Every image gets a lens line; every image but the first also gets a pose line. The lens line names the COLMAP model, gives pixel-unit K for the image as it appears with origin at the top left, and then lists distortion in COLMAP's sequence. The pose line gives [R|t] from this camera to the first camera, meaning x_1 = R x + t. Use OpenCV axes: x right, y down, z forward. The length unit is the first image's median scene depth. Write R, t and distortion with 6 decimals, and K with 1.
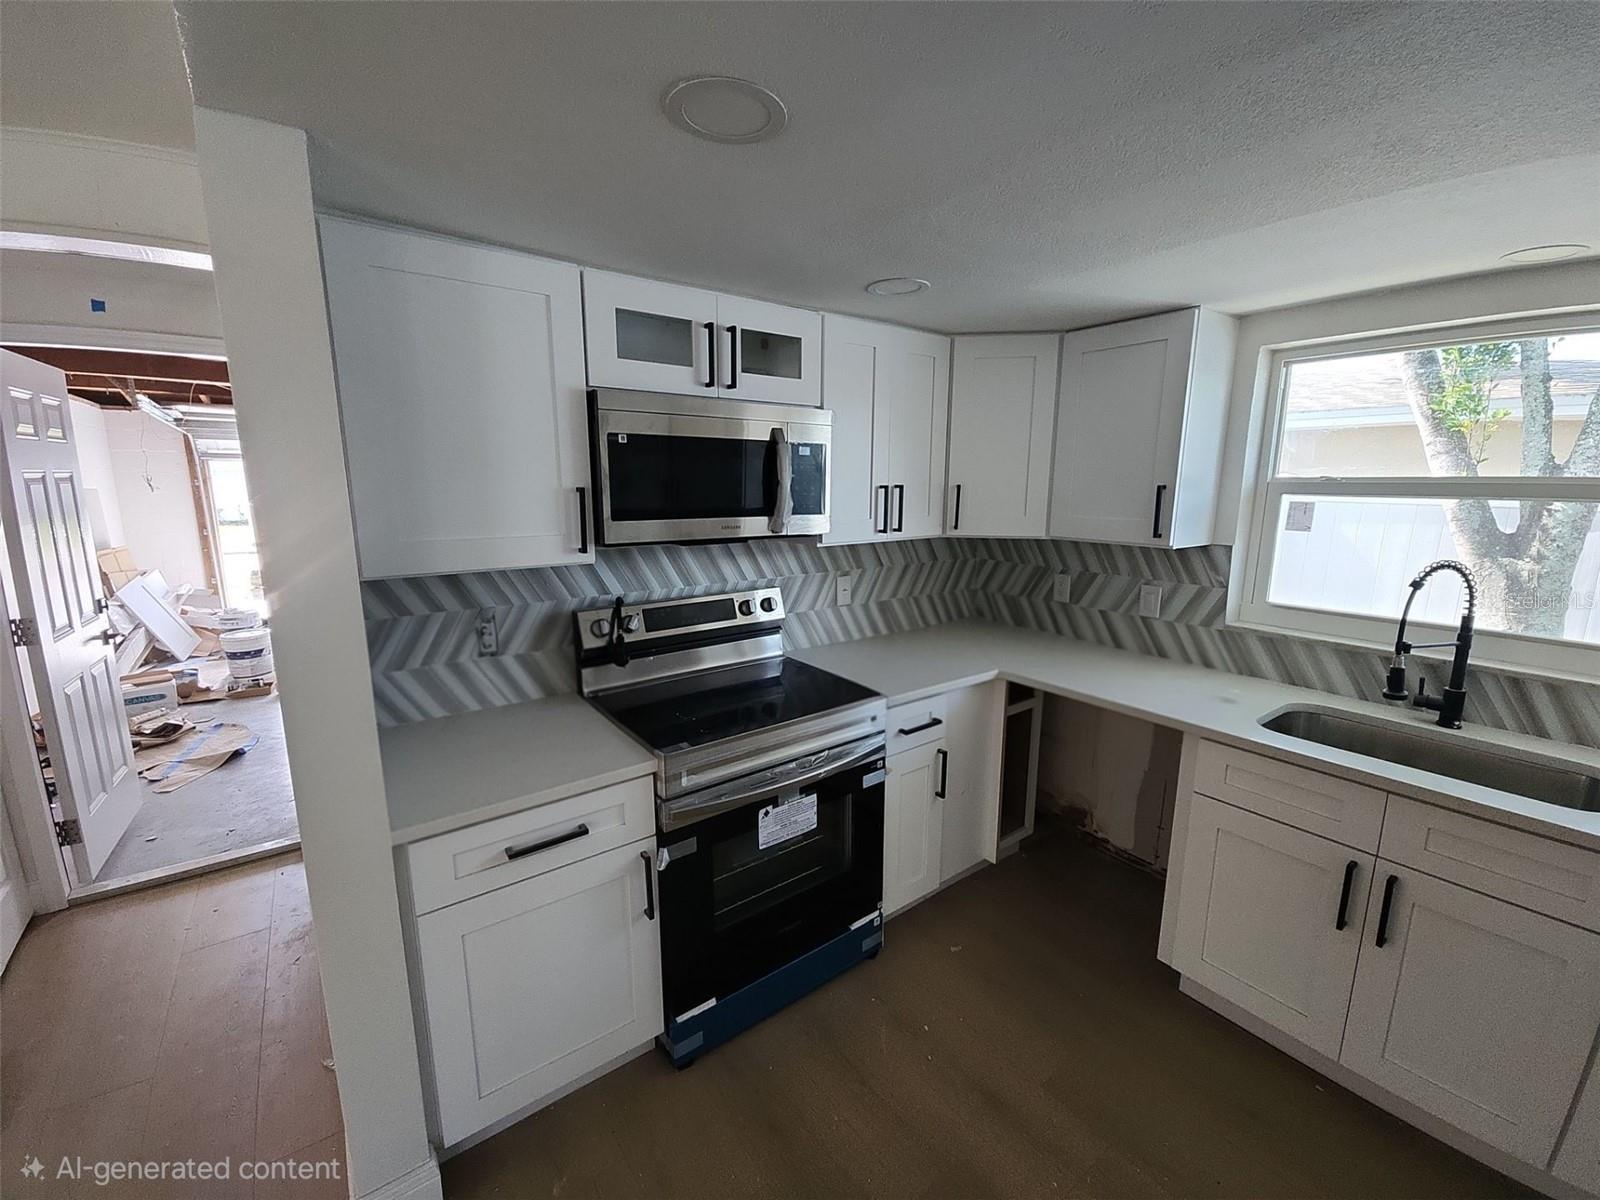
lens RADIAL K [[649.2, 0, 800.2], [0, 649.2, 598.0], [0, 0, 1]] dist [0.004459, -0.000207]
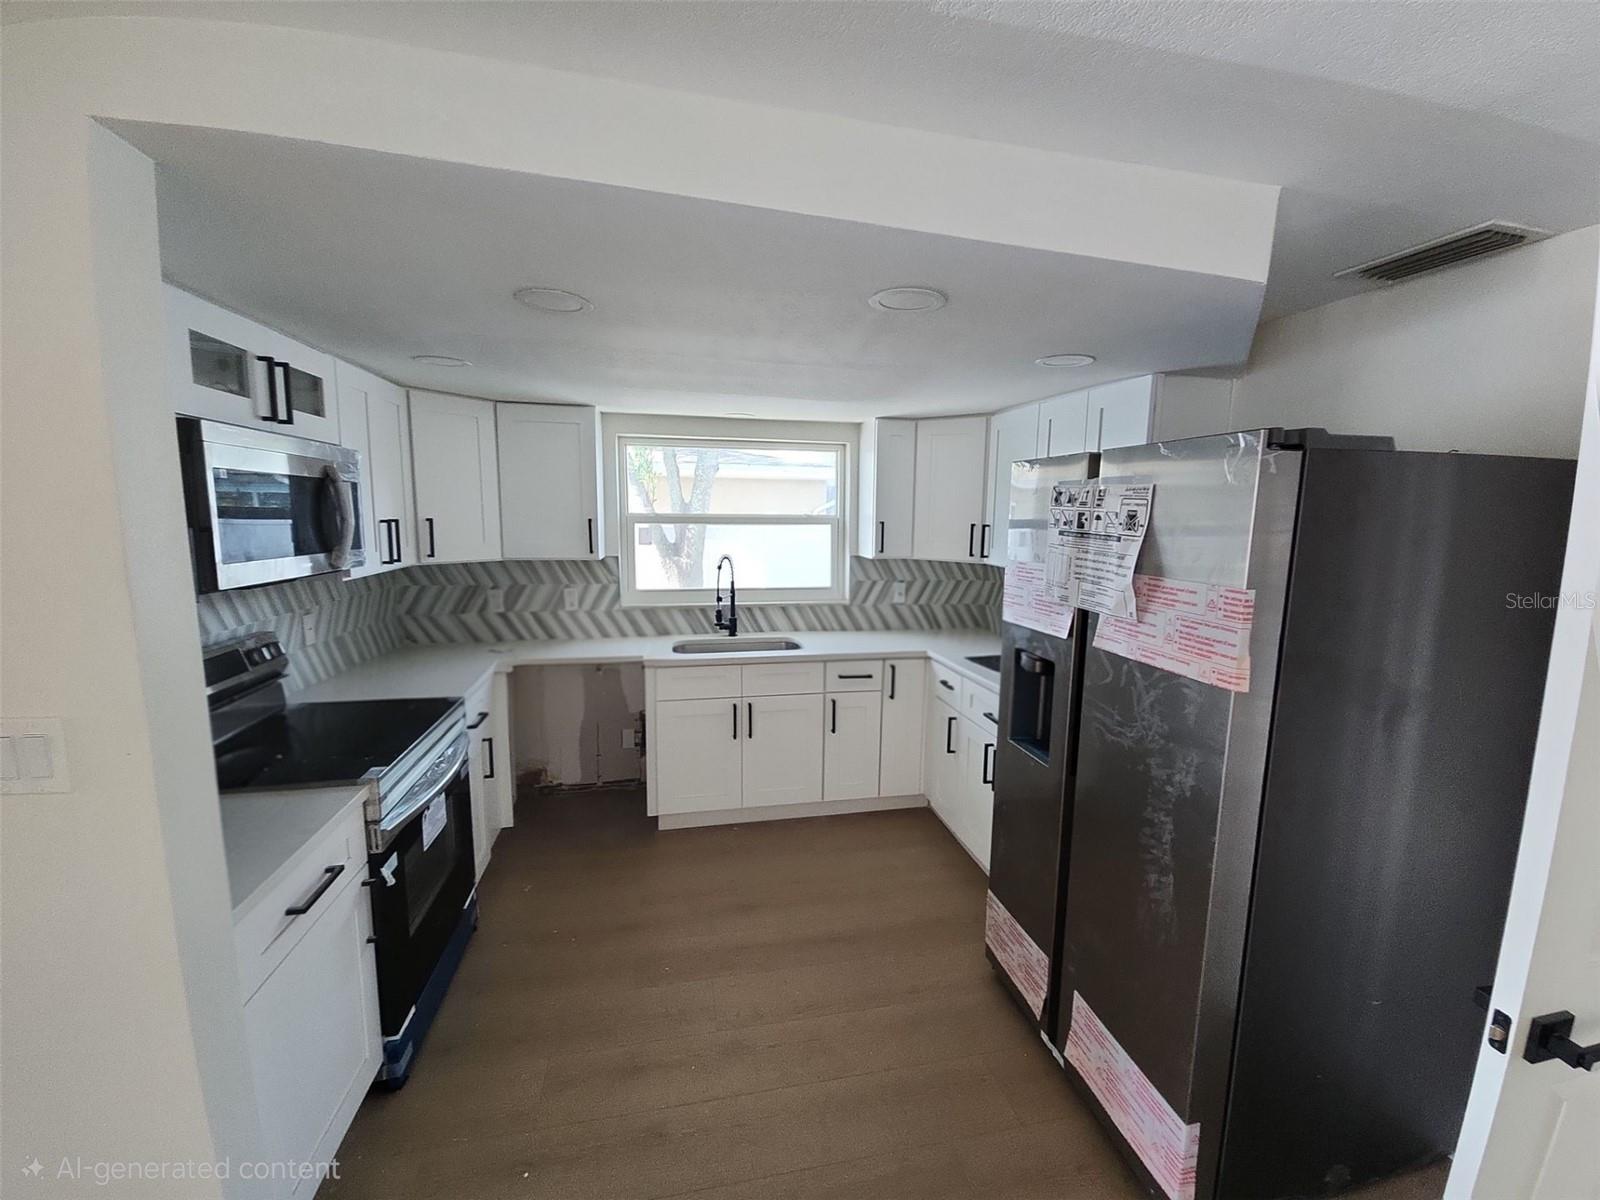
lens RADIAL K [[649.2, 0, 798.9], [0, 649.2, 599.3], [0, 0, 1]] dist [0.004459, -0.000207]
pose [[0.434024, -0.119803, 0.892900, -0.530900], [0.152672, 0.986564, 0.058159, -0.001296], [-0.887871, 0.111078, 0.446483, -0.074111]]
